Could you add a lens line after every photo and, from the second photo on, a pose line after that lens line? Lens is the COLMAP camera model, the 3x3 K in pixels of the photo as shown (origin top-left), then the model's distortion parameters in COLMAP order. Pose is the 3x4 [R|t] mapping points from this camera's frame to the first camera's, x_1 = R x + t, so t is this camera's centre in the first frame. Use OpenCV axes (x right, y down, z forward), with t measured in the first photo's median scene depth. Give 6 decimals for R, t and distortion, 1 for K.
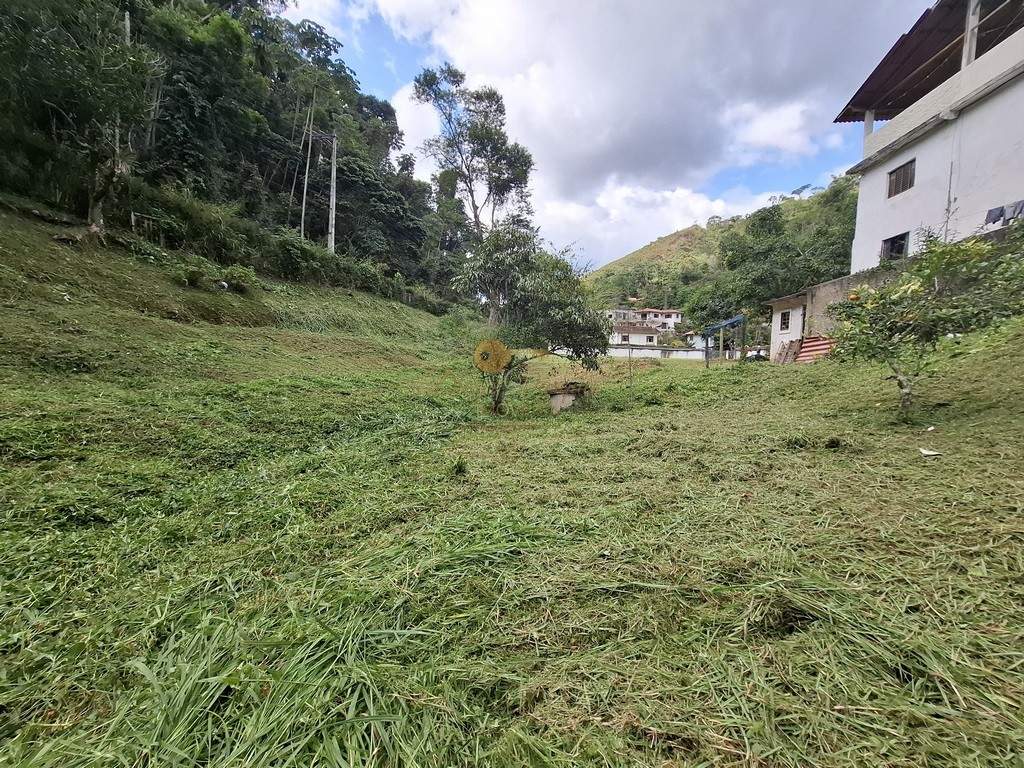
lens RADIAL K [[379.1, 0, 512.0], [0, 379.1, 384.0], [0, 0, 1]] dist [-0.001010, 0.000061]
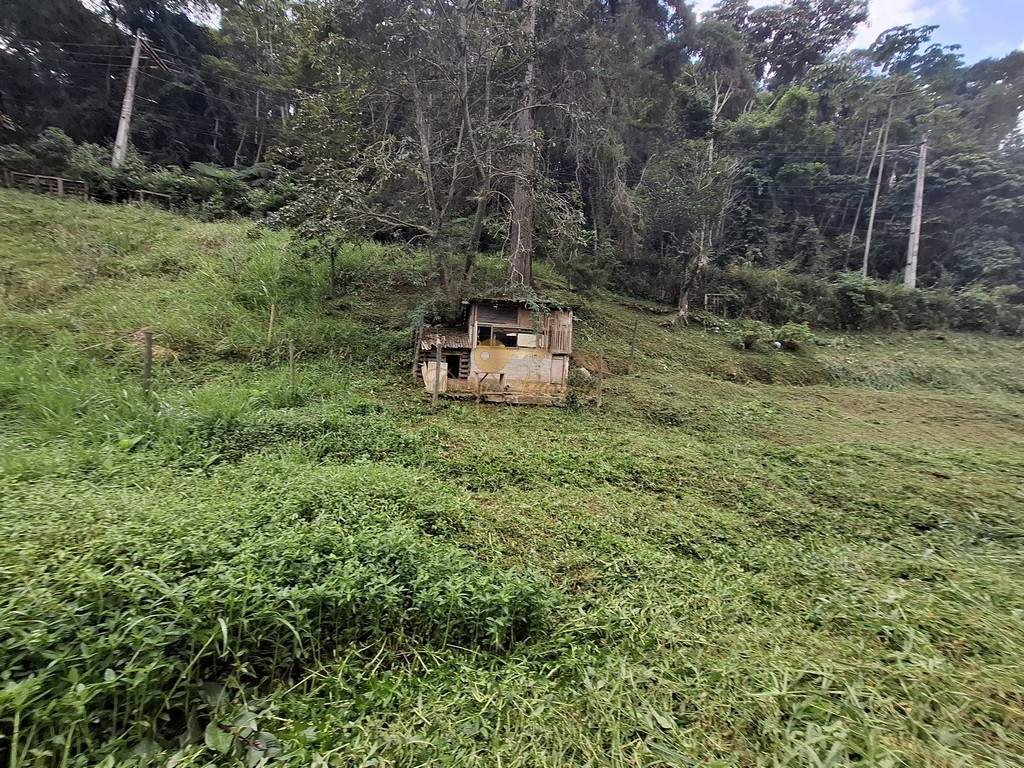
lens RADIAL K [[405.4, 0, 512.0], [0, 405.4, 384.0], [0, 0, 1]] dist [-0.000639, 0.002479]
pose [[0.454530, -0.018481, -0.890540, -0.132220], [-0.094044, 0.993201, -0.068611, -0.020219], [0.885753, 0.114936, 0.449701, -0.092677]]
